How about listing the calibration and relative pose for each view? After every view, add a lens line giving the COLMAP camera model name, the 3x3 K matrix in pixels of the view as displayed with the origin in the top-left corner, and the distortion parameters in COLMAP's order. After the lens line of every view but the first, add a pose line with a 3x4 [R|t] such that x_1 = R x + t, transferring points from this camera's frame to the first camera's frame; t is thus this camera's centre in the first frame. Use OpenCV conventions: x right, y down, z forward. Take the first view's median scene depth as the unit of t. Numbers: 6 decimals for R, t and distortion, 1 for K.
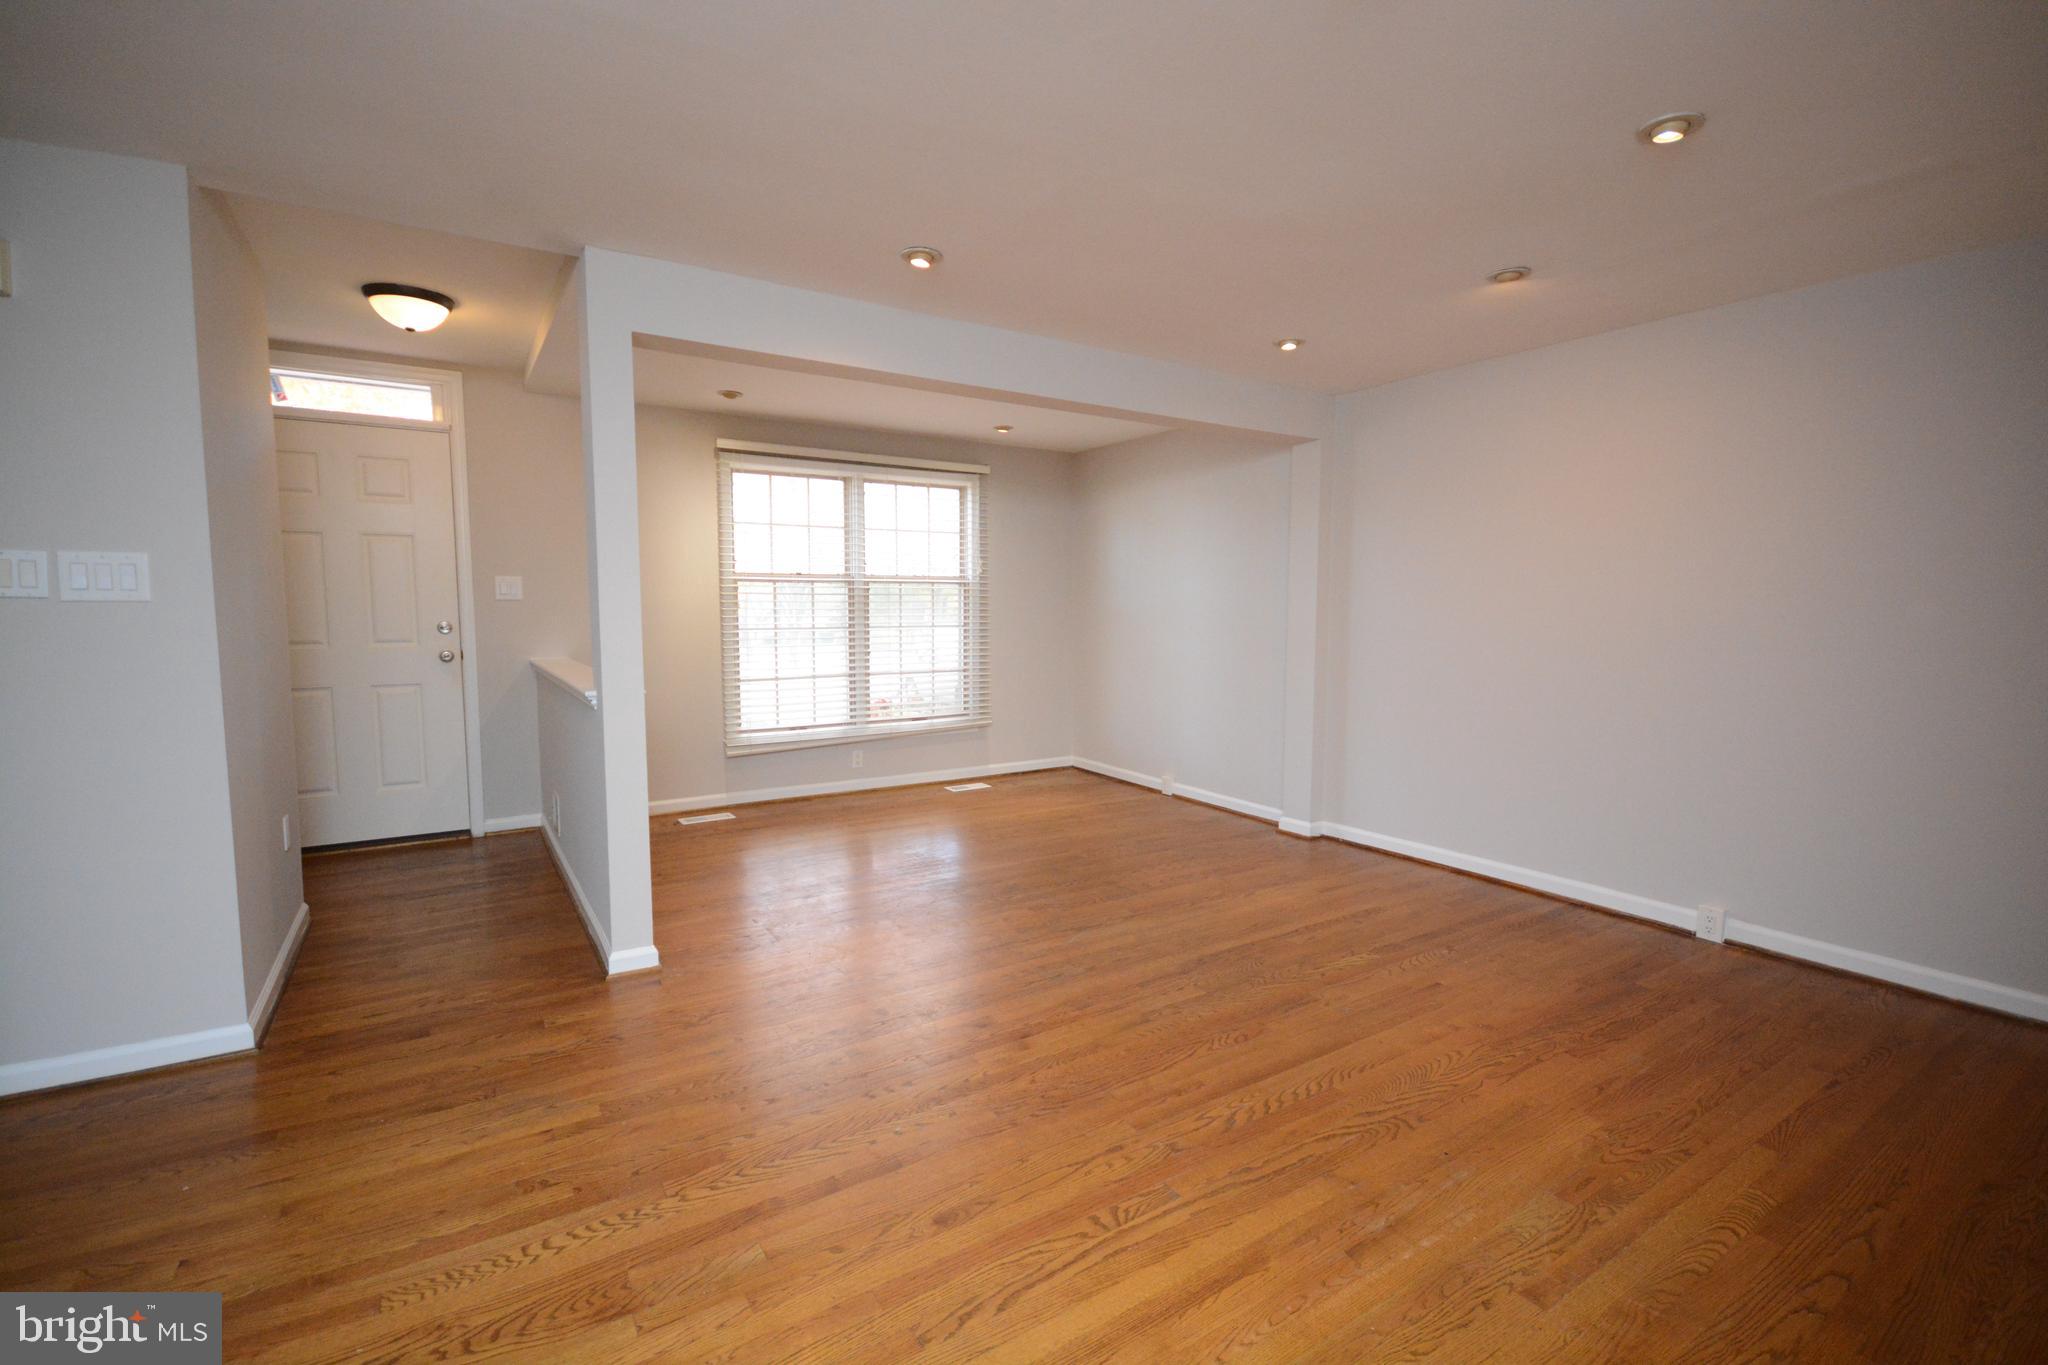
lens RADIAL K [[899.6, 0, 1024.0], [0, 899.6, 682.5], [0, 0, 1]] dist [-0.000695, -0.000128]
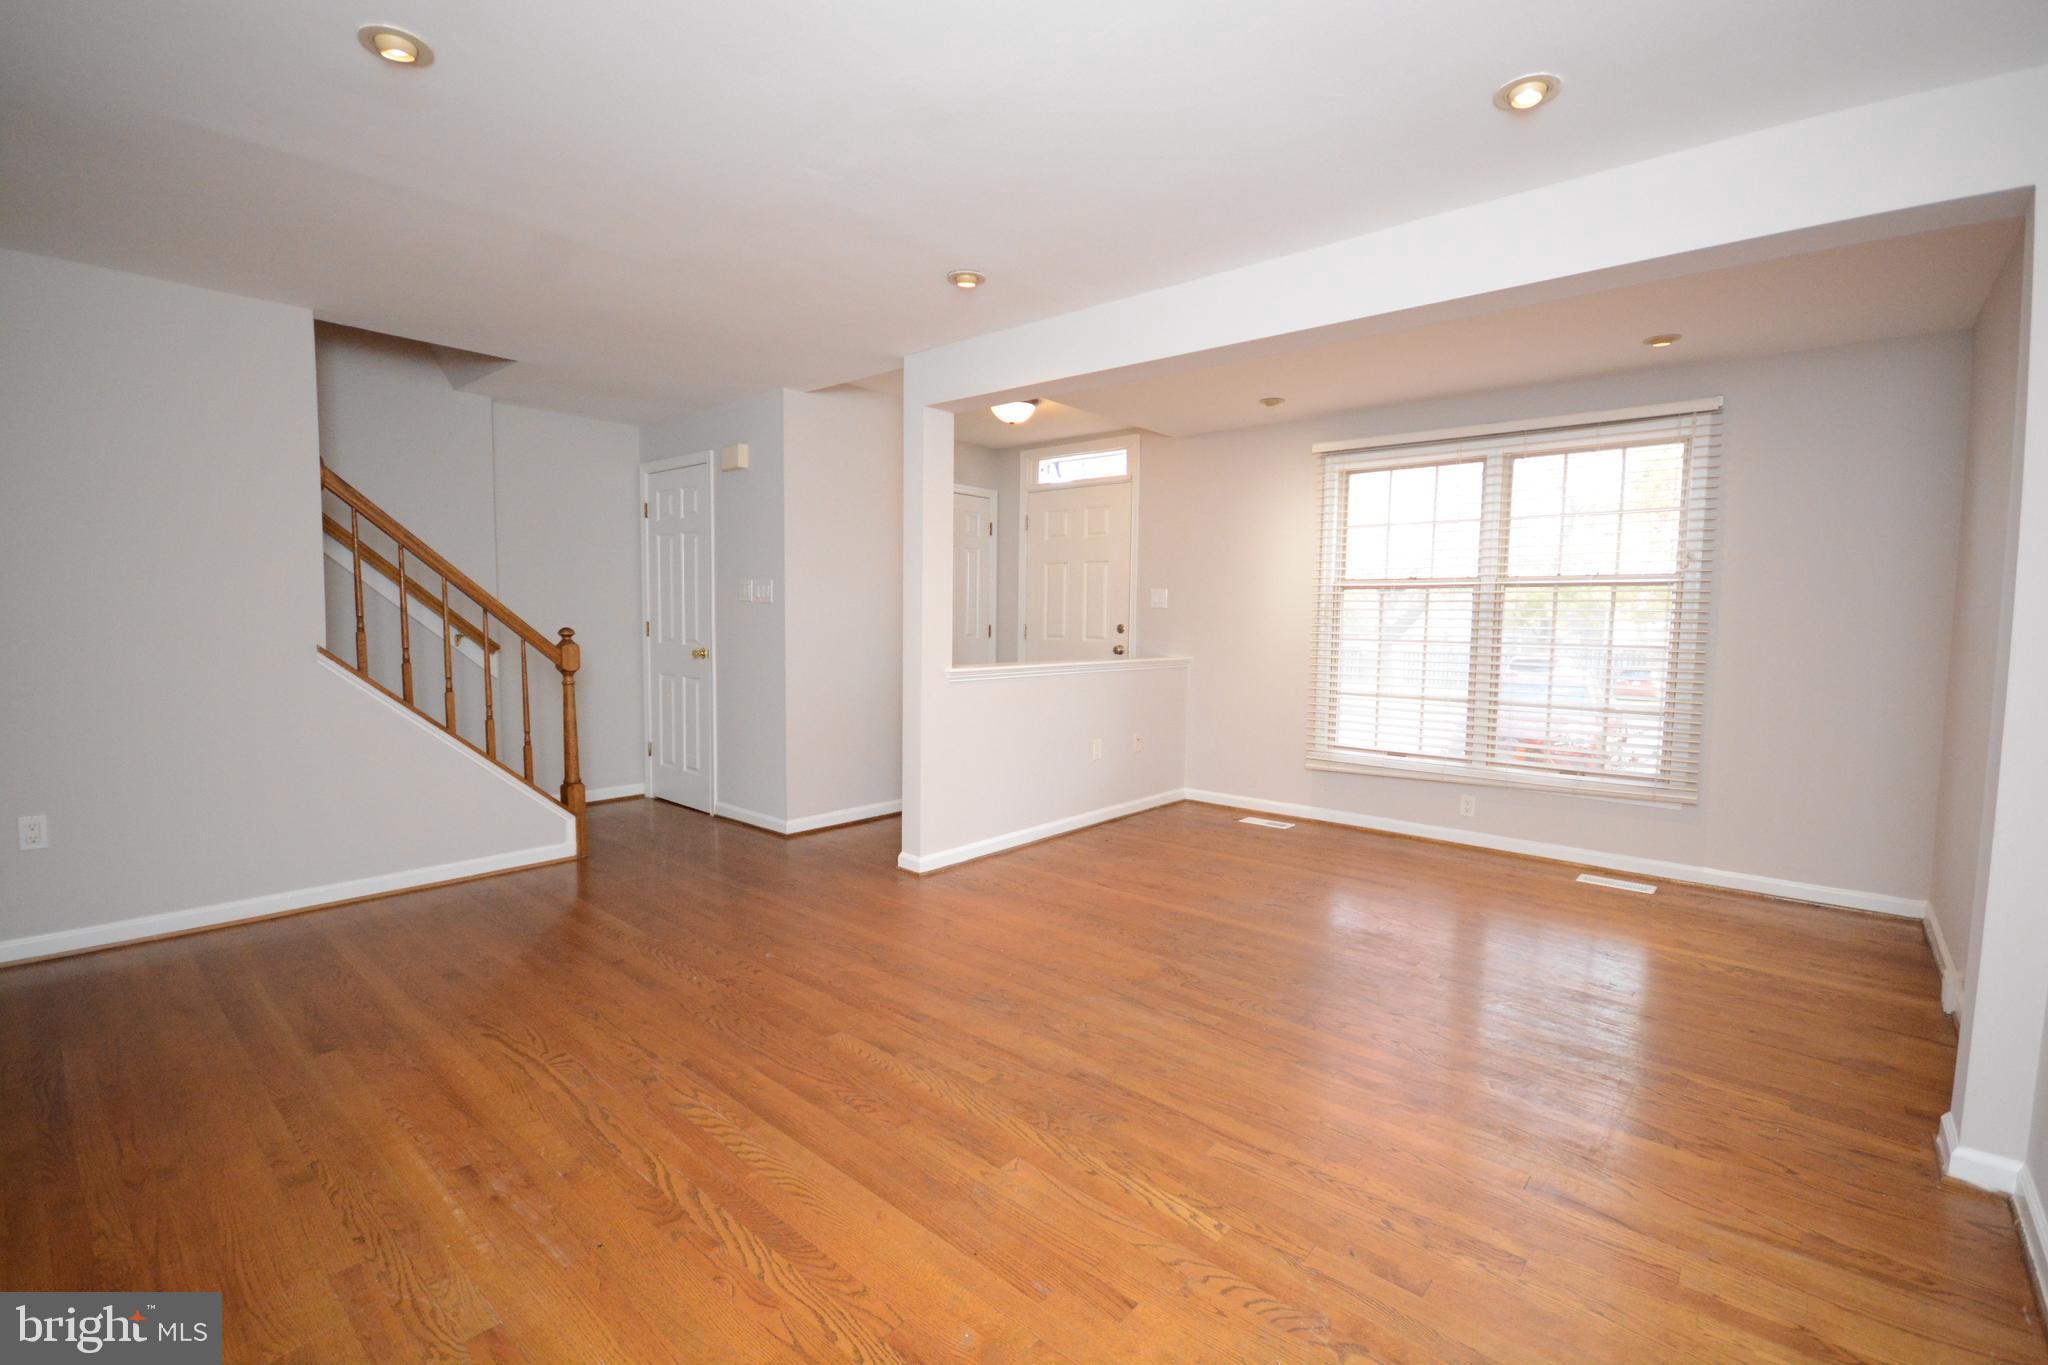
lens RADIAL K [[899.6, 0, 1024.0], [0, 899.6, 682.5], [0, 0, 1]] dist [-0.000695, -0.000128]
pose [[0.276451, 0.072019, -0.958326, 0.473654], [-0.094536, 0.994390, 0.047458, -0.025267], [0.956367, 0.077476, 0.281708, 0.389177]]
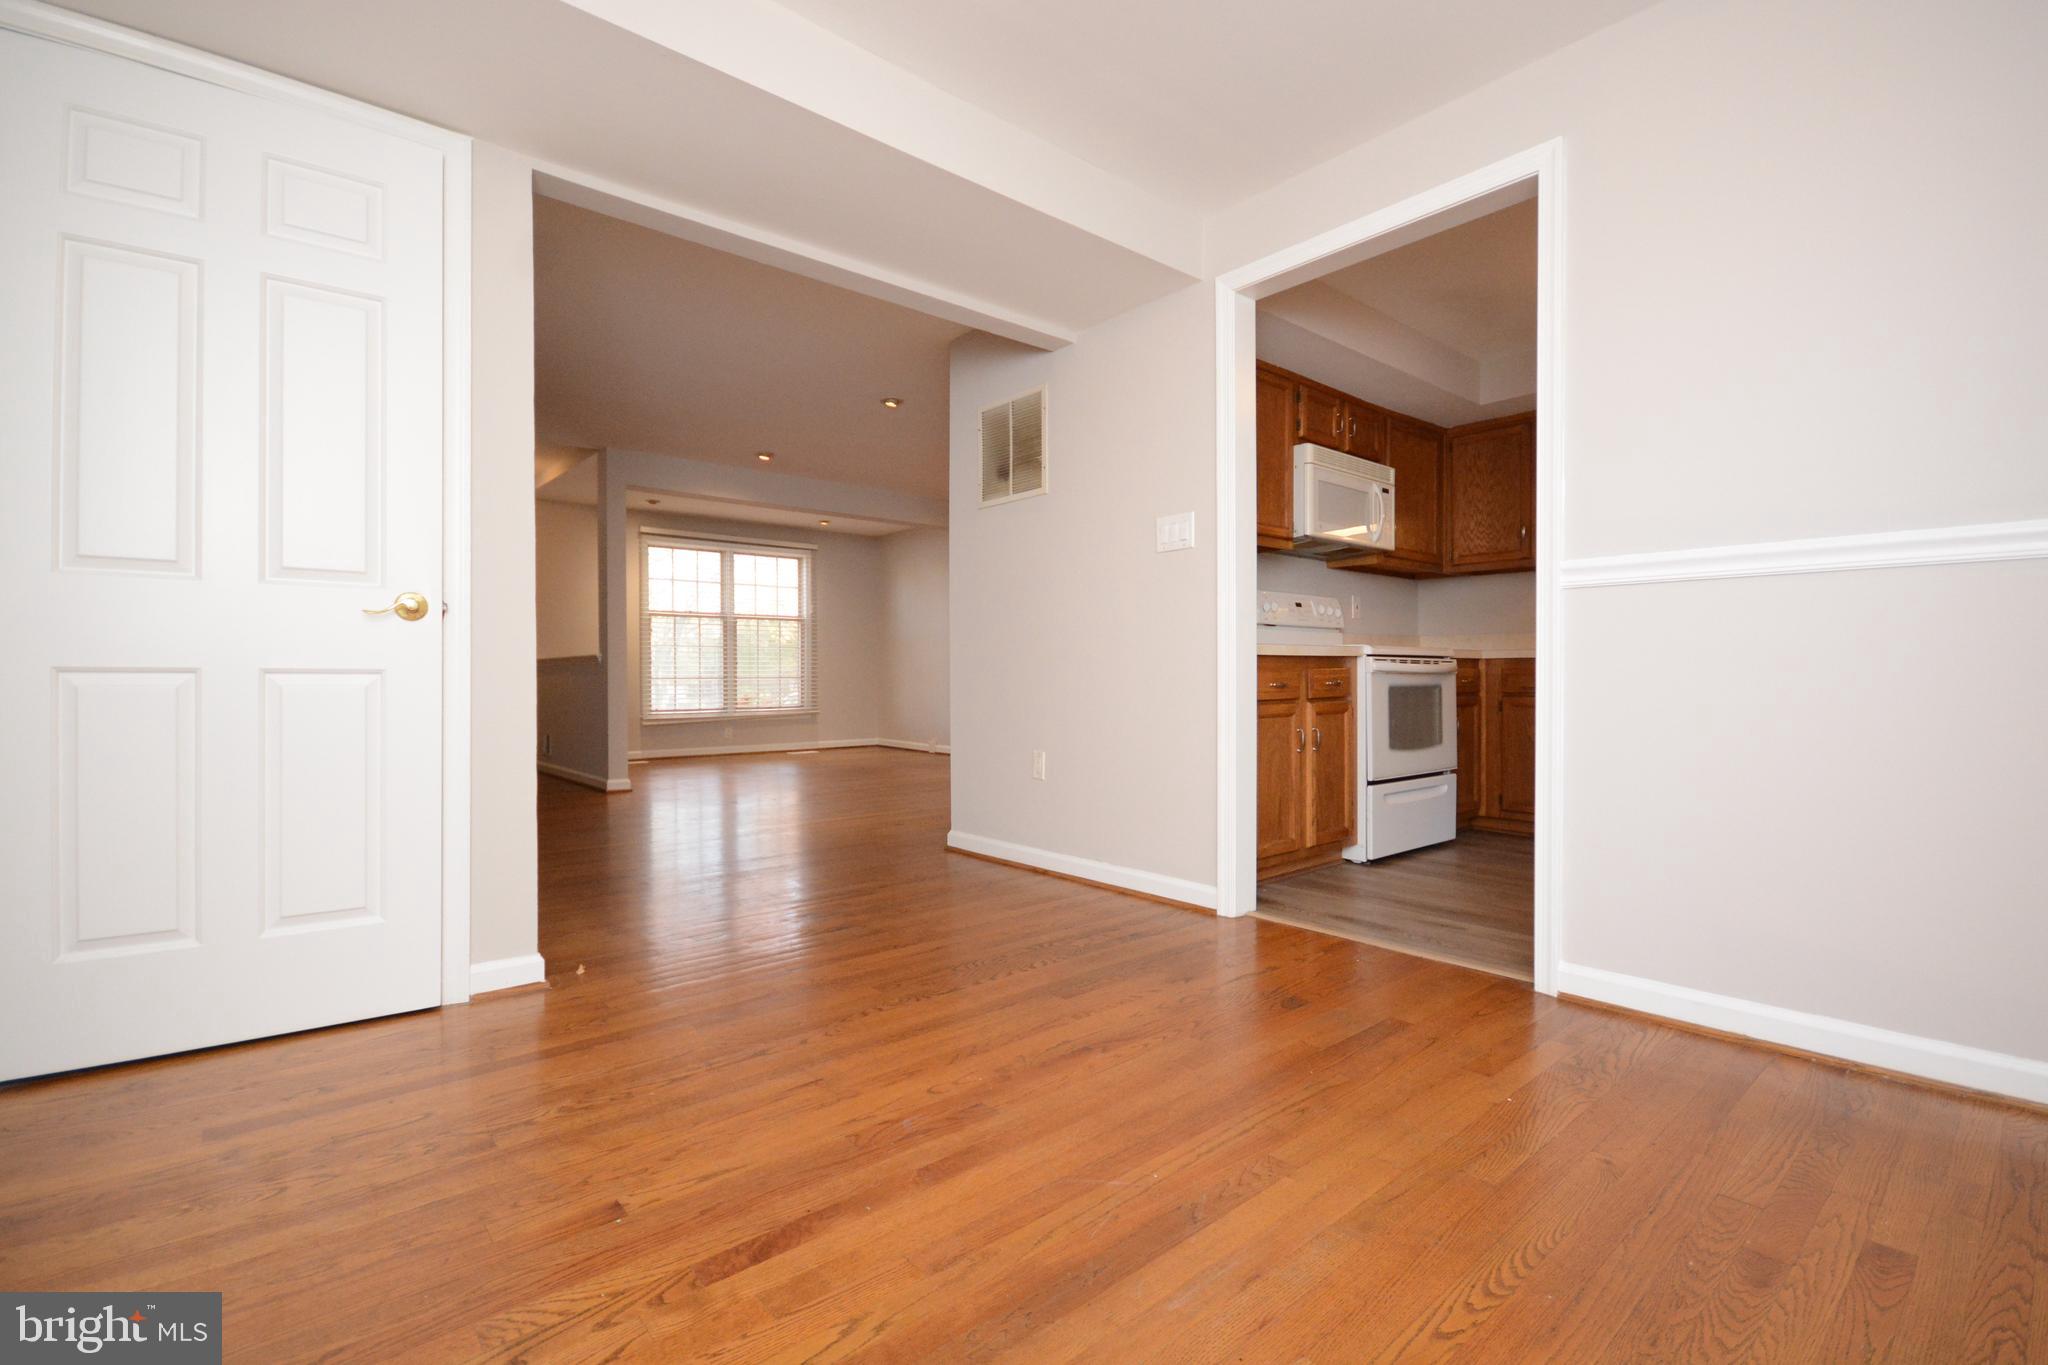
lens RADIAL K [[899.6, 0, 1024.0], [0, 899.6, 682.5], [0, 0, 1]] dist [-0.000695, -0.000128]
pose [[0.990378, -0.008459, 0.138132, 0.103038], [0.019888, 0.996469, -0.081576, 0.136794], [-0.136954, 0.083538, 0.987049, -0.591689]]
